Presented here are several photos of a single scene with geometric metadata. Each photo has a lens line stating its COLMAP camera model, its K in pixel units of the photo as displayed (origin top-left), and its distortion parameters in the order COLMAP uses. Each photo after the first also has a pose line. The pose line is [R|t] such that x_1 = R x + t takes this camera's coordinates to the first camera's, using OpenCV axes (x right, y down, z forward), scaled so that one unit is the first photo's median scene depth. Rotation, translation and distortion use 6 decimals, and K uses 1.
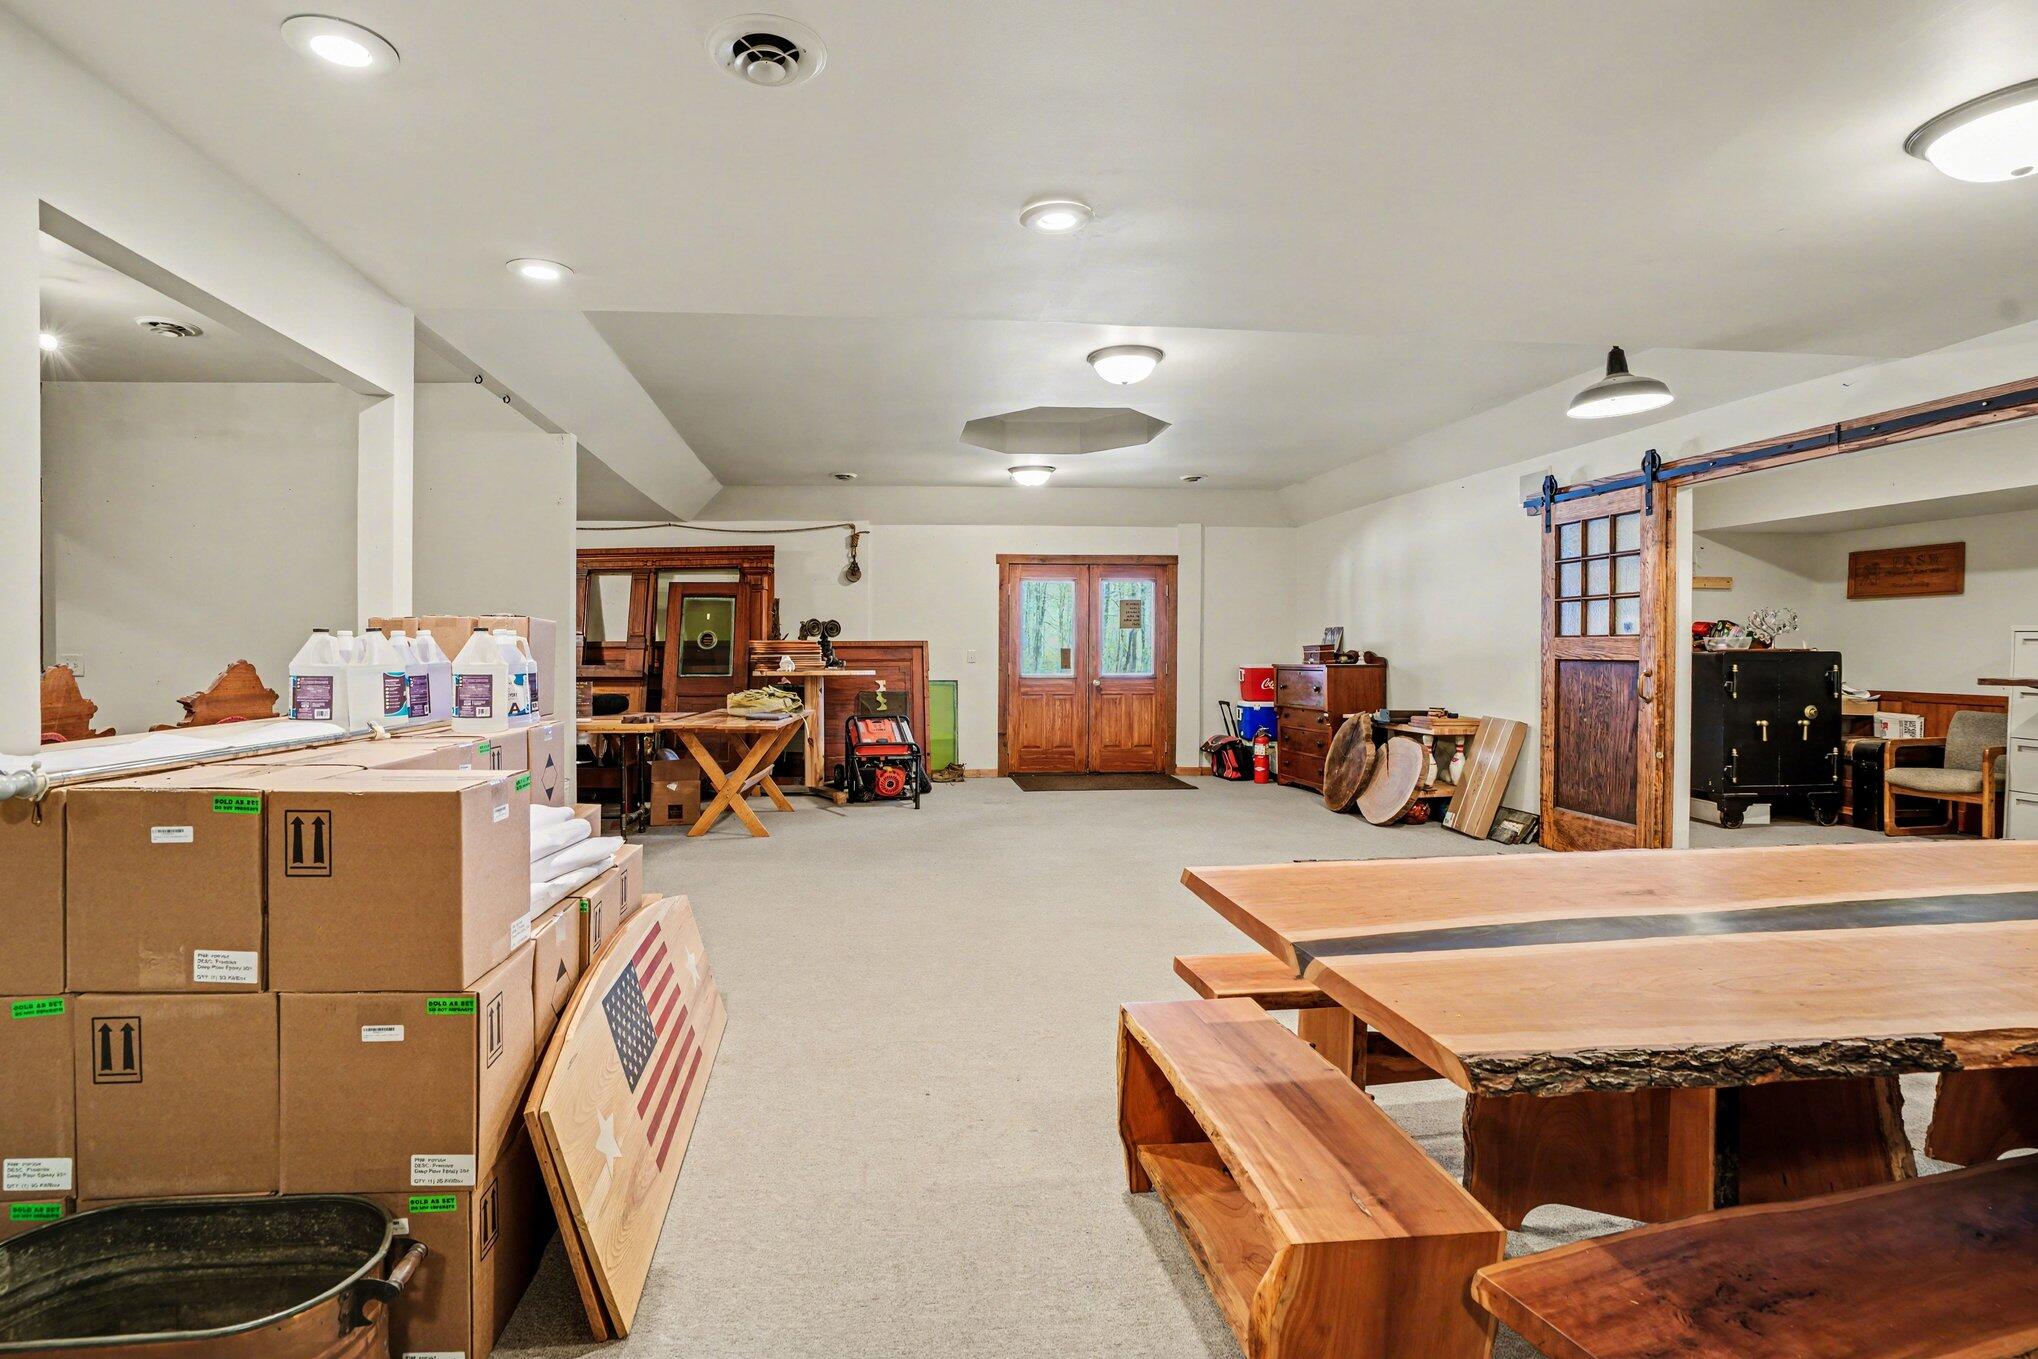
lens RADIAL K [[1205.0, 0, 1019.0], [0, 1205.0, 679.5], [0, 0, 1]] dist [-0.000573, 0.000264]
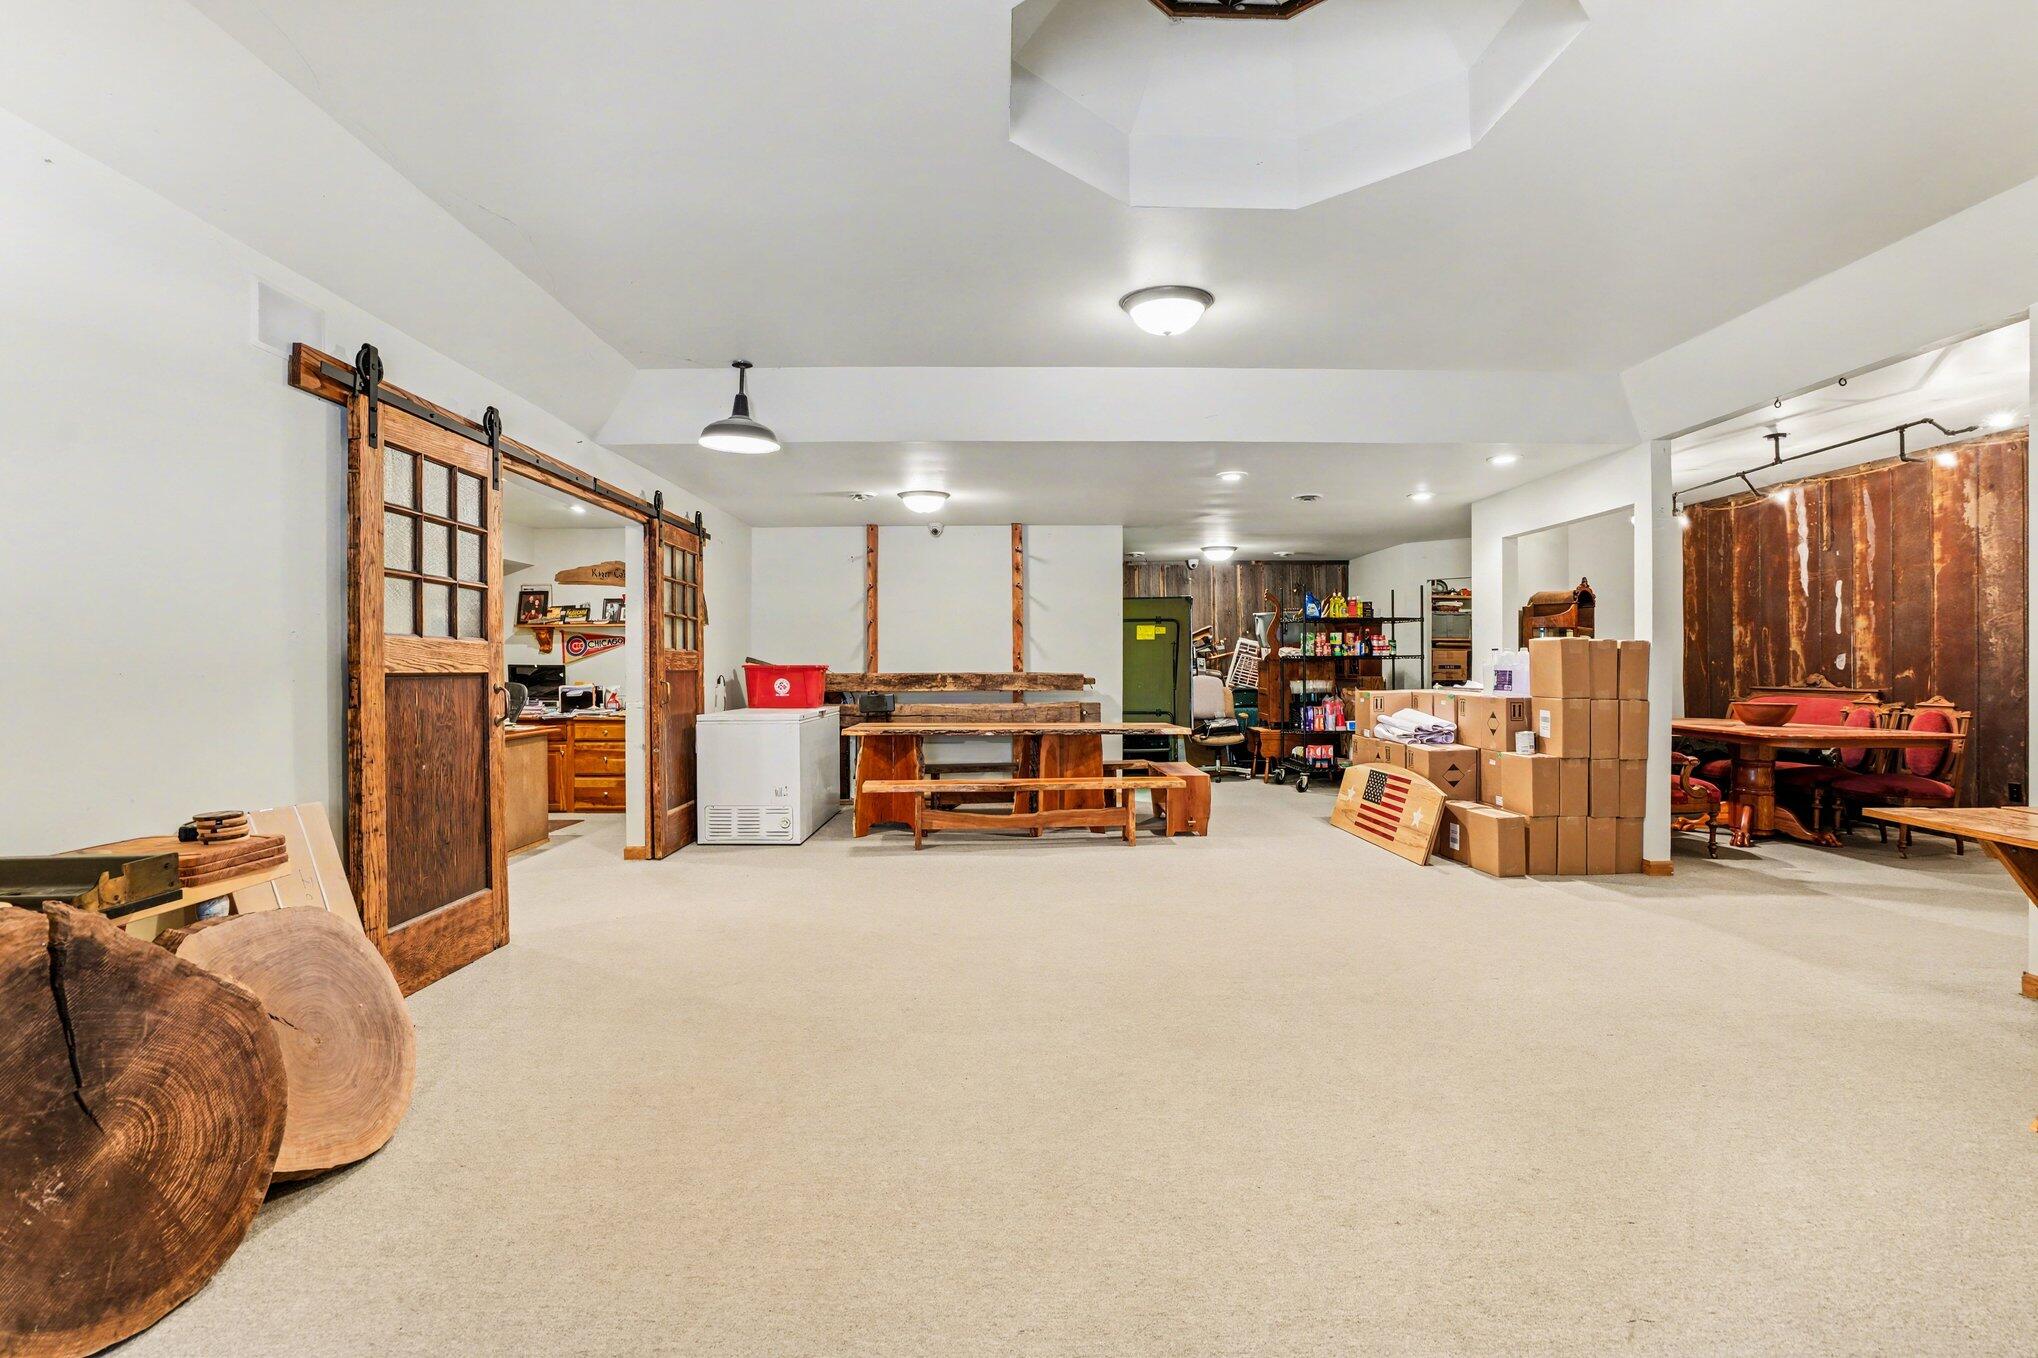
lens RADIAL K [[978.2, 0, 1019.0], [0, 978.2, 679.0], [0, 0, 1]] dist [0.001482, 0.001062]
pose [[-0.988163, 0.002280, 0.153388, 0.078883], [0.008031, 0.999287, 0.036881, -0.030795], [-0.153194, 0.037676, -0.987478, 1.497826]]
